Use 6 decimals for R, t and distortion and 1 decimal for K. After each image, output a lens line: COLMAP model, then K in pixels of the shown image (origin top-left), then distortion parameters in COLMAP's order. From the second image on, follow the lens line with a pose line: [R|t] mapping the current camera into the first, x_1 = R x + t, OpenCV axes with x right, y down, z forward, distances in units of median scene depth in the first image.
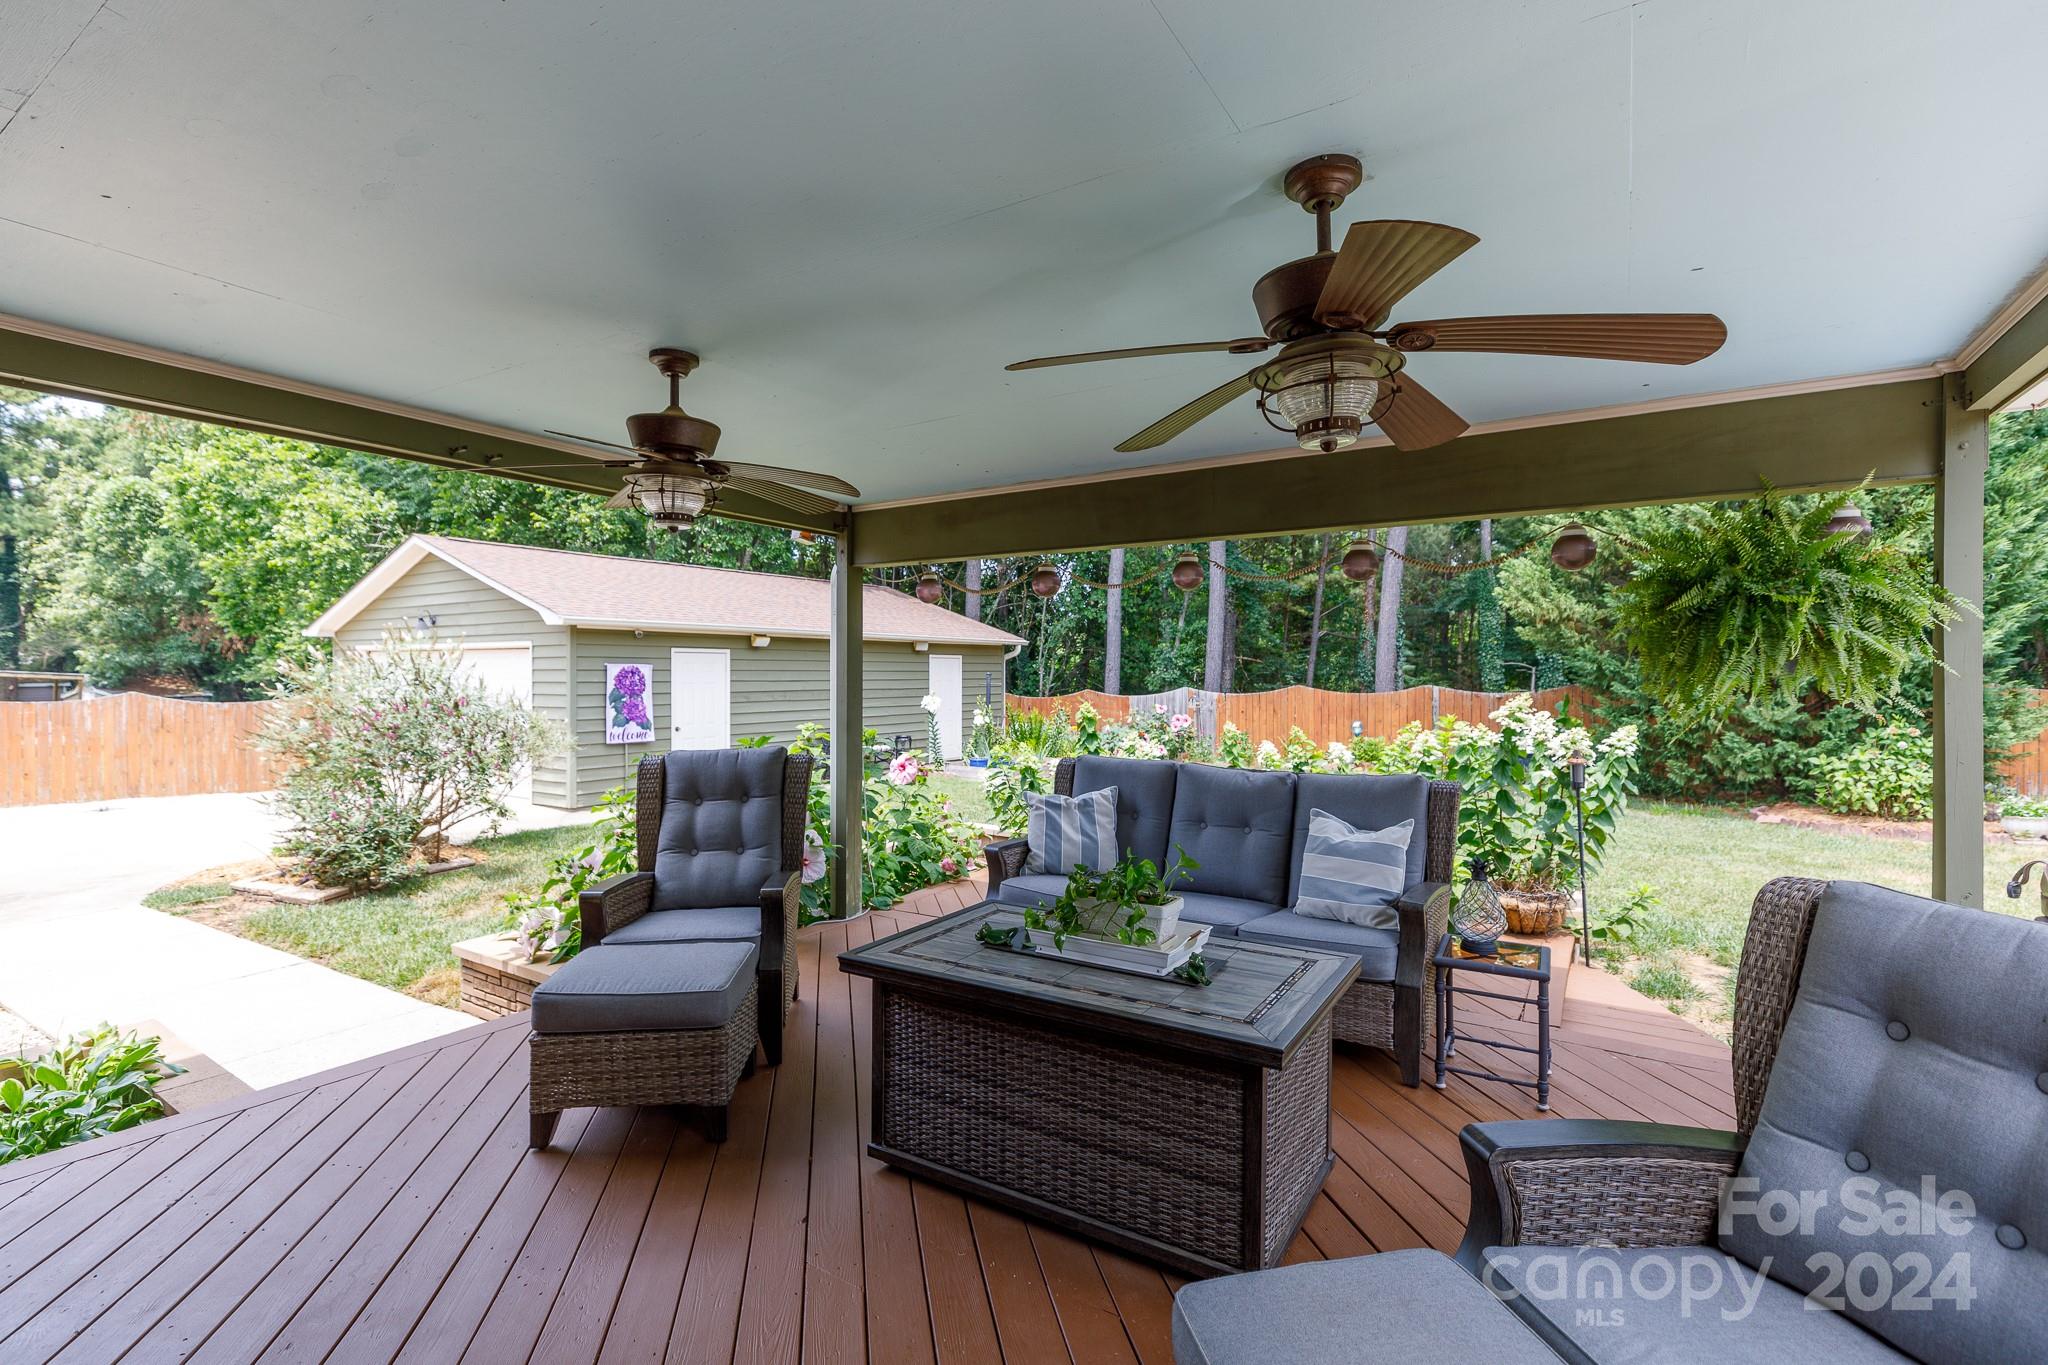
lens RADIAL K [[930.7, 0, 1022.3], [0, 930.7, 674.3], [0, 0, 1]] dist [0.009756, 0.000696]
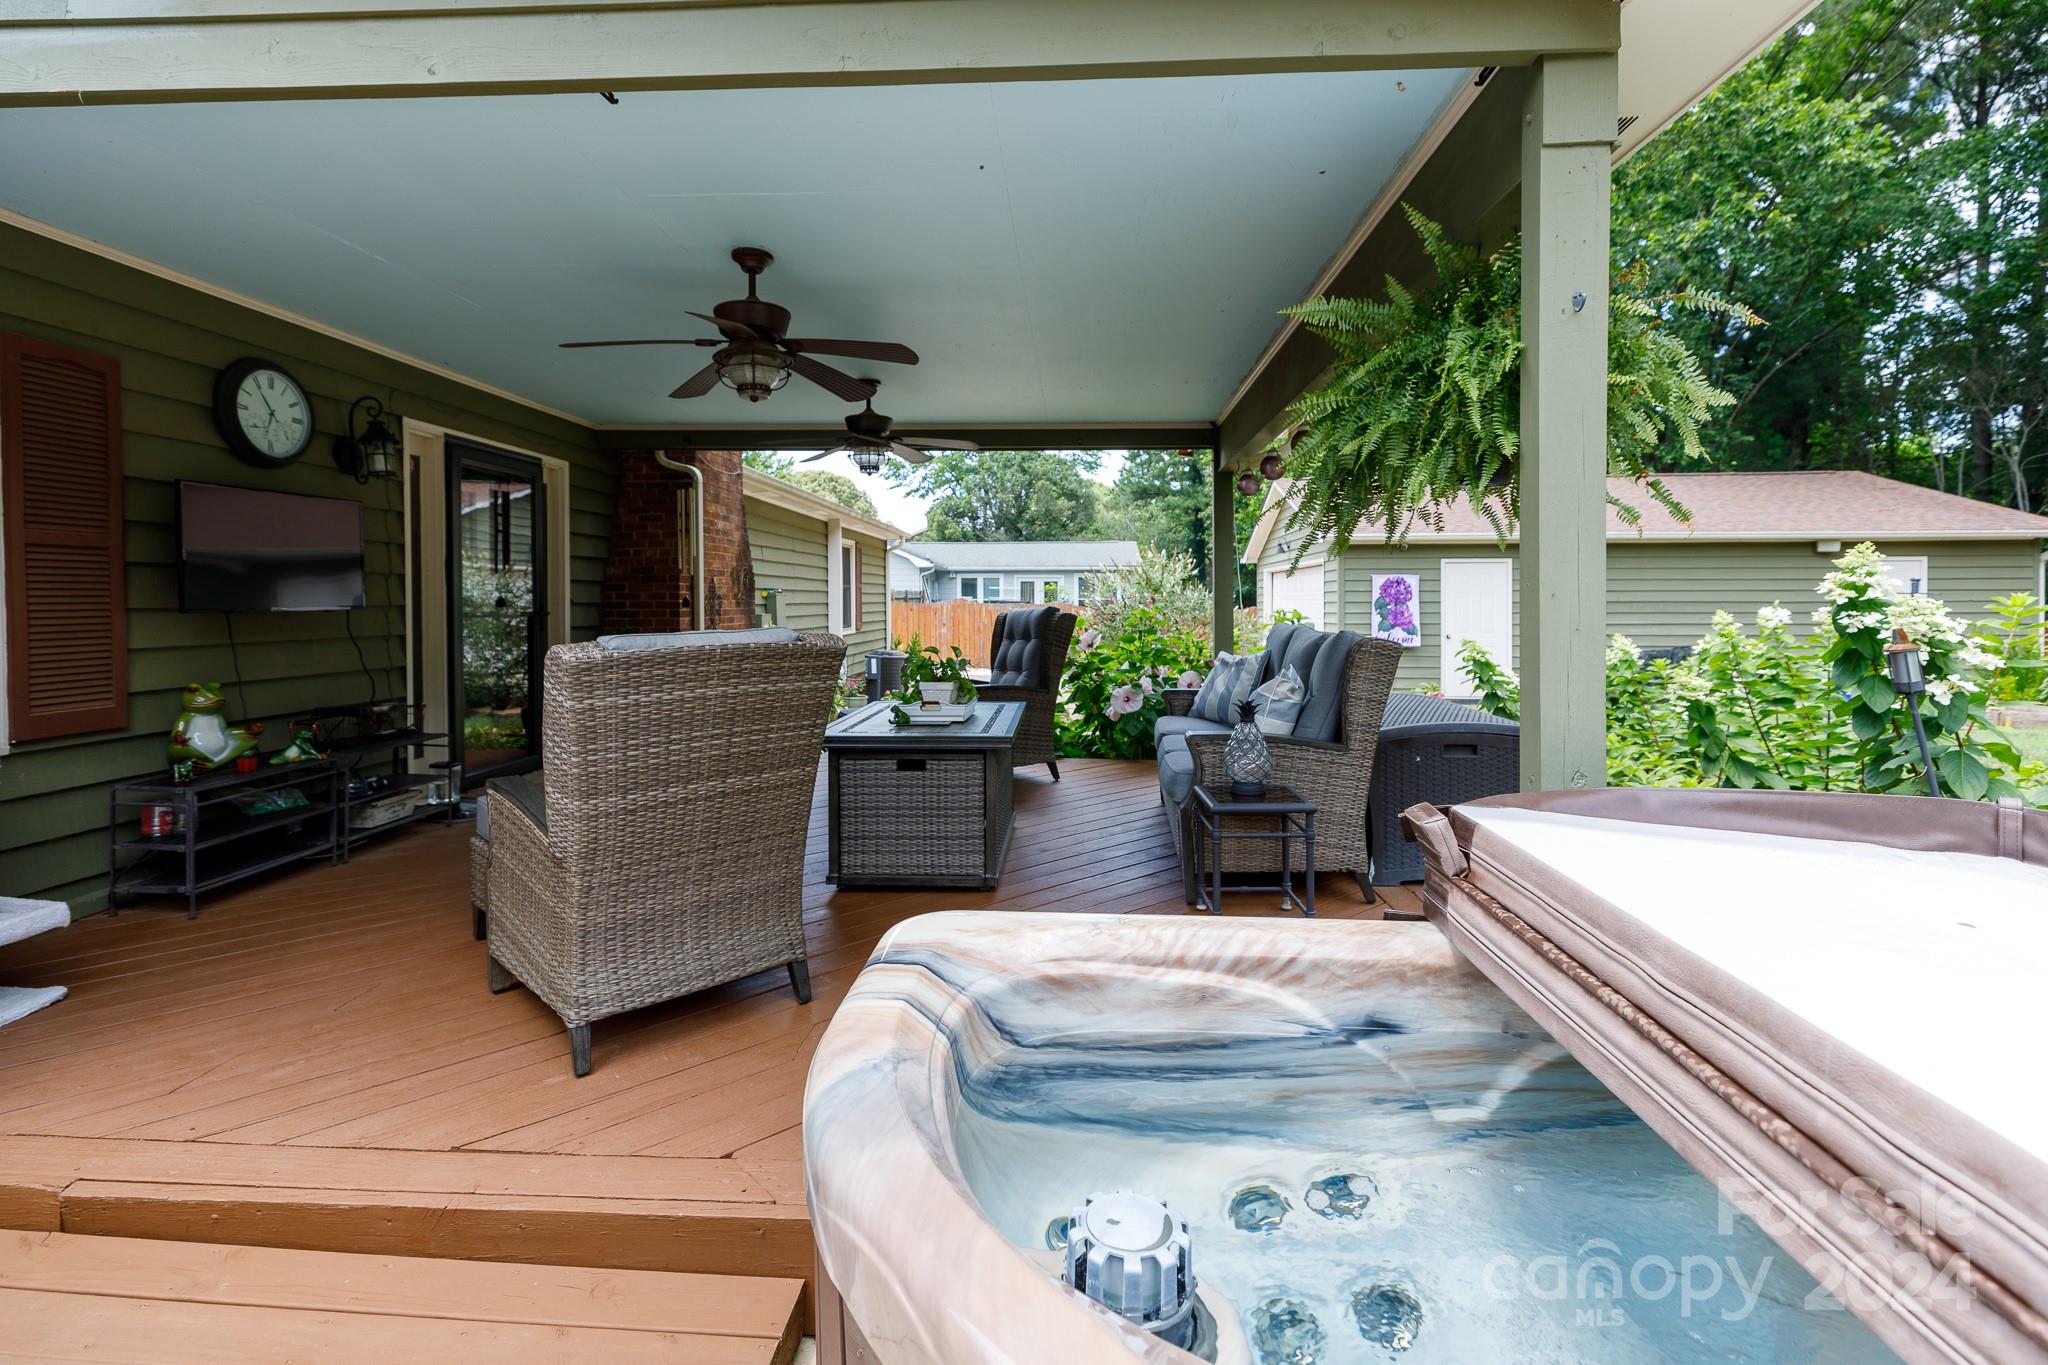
lens RADIAL K [[930.7, 0, 1032.4], [0, 930.7, 605.8], [0, 0, 1]] dist [0.009756, 0.000696]
pose [[0.493828, 0.001155, -0.869559, 0.316208], [0.001073, 0.999998, 0.001937, 0.022575], [0.869559, -0.001890, 0.493826, 0.086357]]
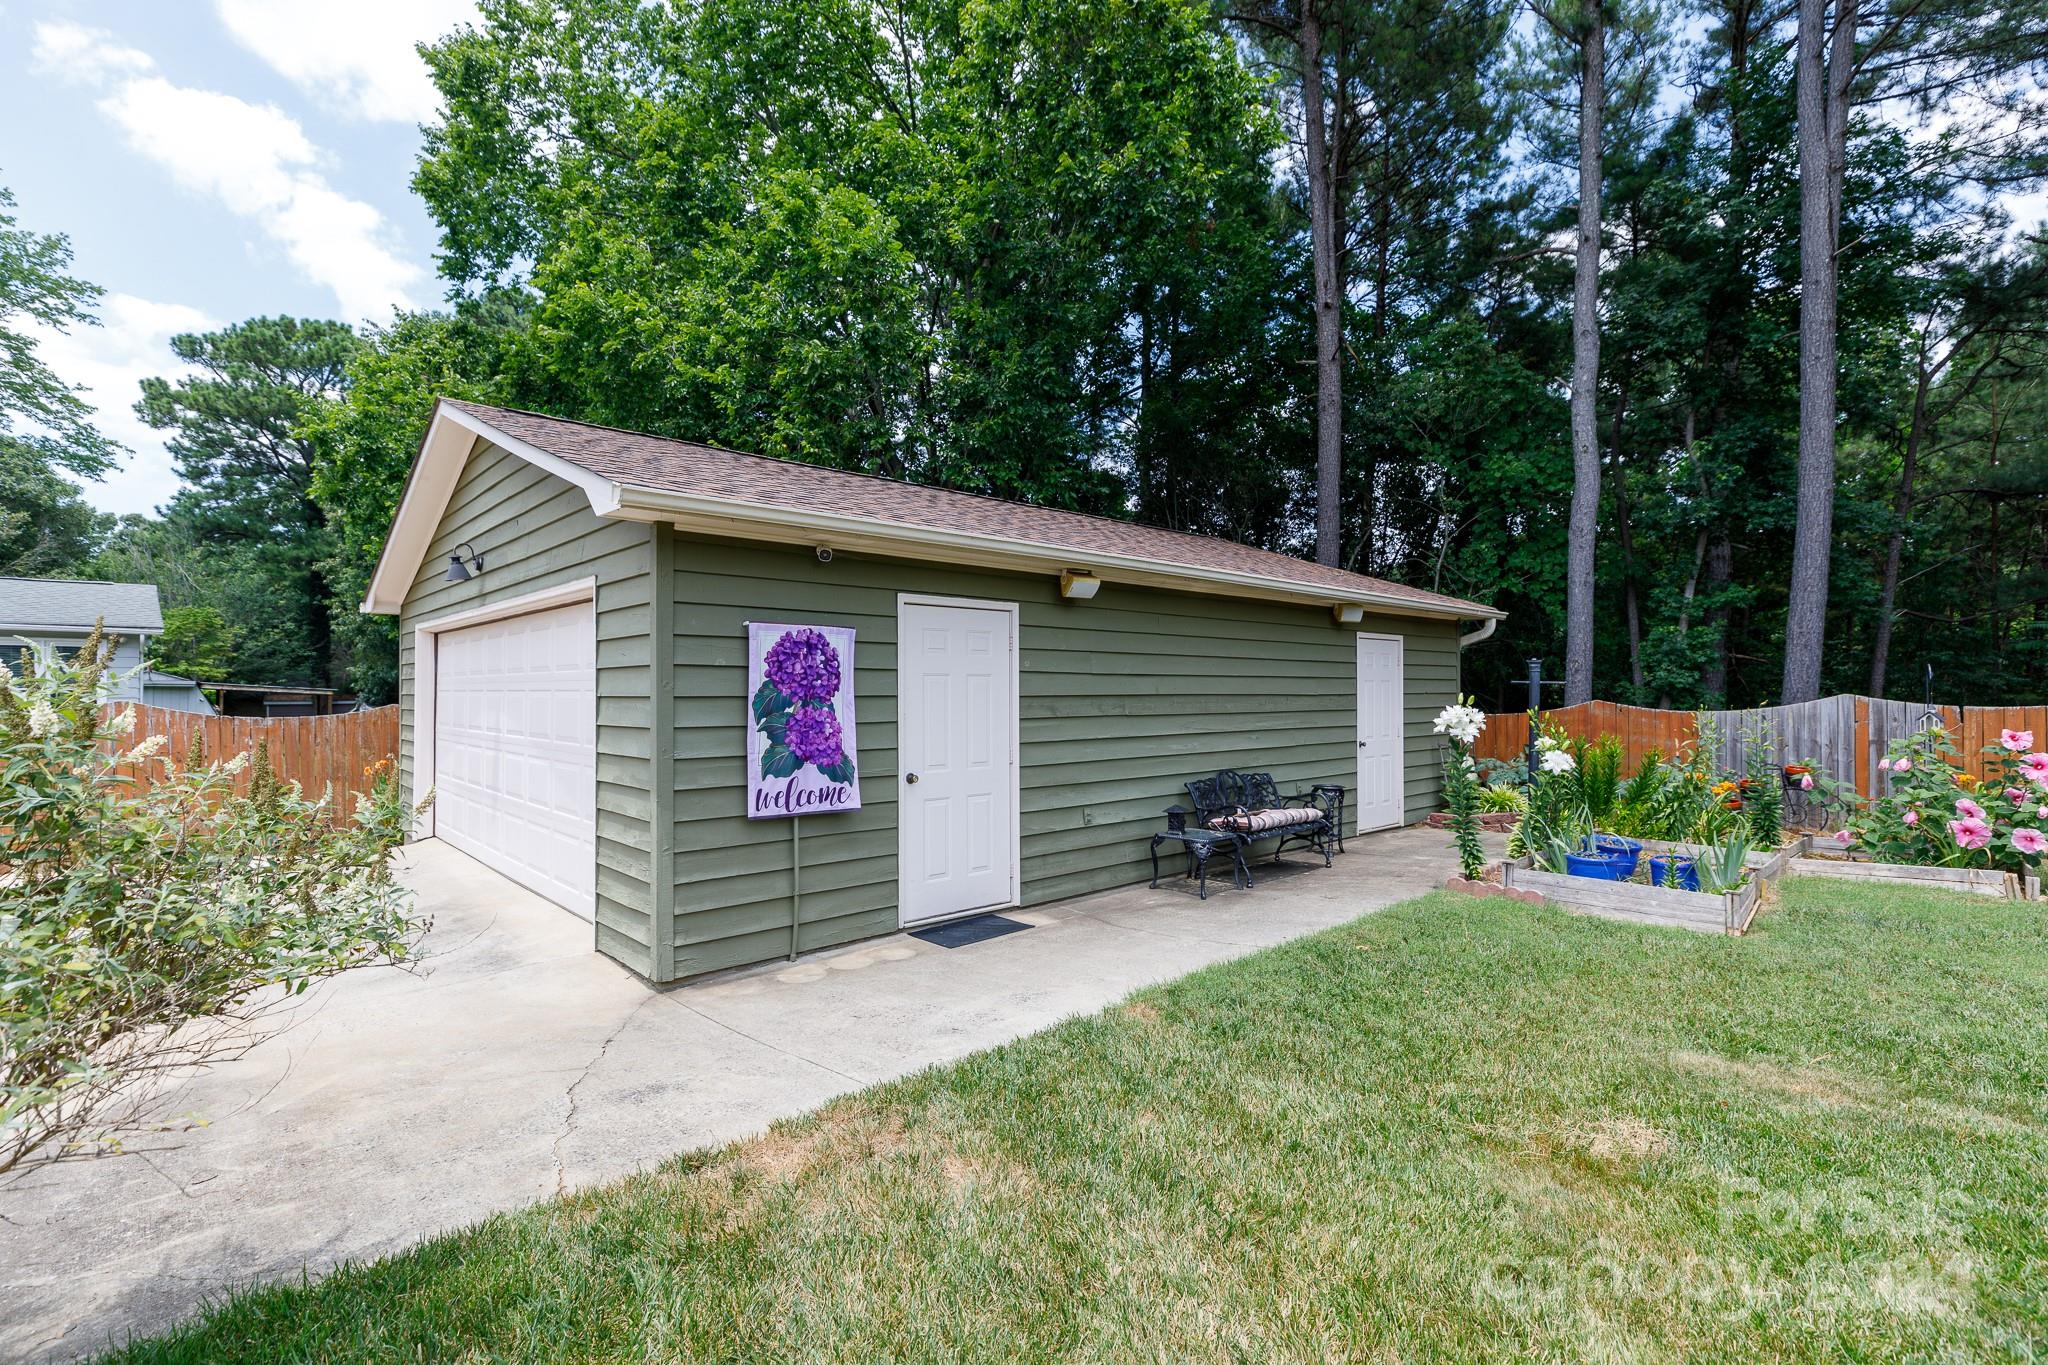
lens RADIAL K [[930.7, 0, 1012.1], [0, 930.7, 684.3], [0, 0, 1]] dist [0.009756, 0.000696]
pose [[0.968570, -0.006030, -0.248668, -0.222774], [0.003435, 0.999935, -0.010870, 0.019977], [0.248718, 0.009674, 0.968528, 0.608775]]
